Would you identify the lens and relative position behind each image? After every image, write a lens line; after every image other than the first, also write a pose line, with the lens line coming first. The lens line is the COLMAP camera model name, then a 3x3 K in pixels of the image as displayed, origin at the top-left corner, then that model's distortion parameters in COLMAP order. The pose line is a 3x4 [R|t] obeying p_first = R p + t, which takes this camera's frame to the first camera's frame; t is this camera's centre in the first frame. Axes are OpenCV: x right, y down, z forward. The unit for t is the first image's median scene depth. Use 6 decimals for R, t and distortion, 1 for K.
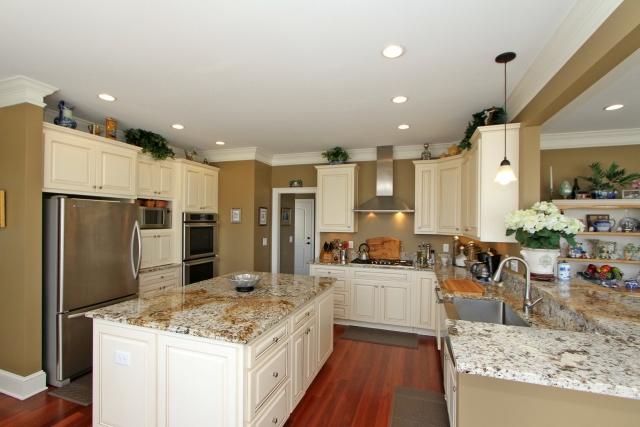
lens RADIAL K [[296.5, 0, 321.1], [0, 296.5, 217.9], [0, 0, 1]] dist [-0.013075, -0.000067]
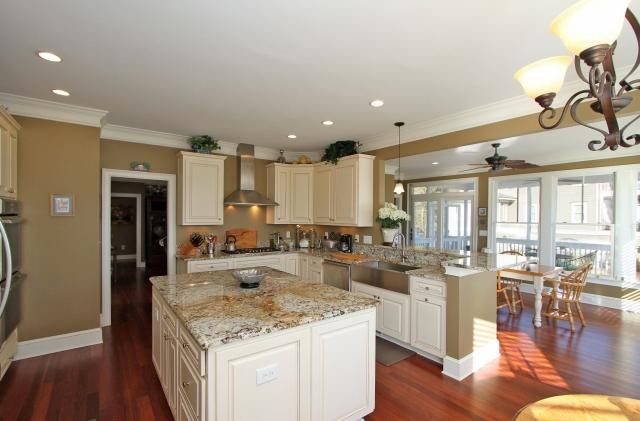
lens RADIAL K [[296.5, 0, 321.6], [0, 296.5, 213.7], [0, 0, 1]] dist [-0.013075, -0.000067]
pose [[0.572857, -0.001464, 0.819654, -0.520334], [-0.011010, 0.999894, 0.009480, -0.000743], [-0.819581, -0.014455, 0.572781, 0.153149]]
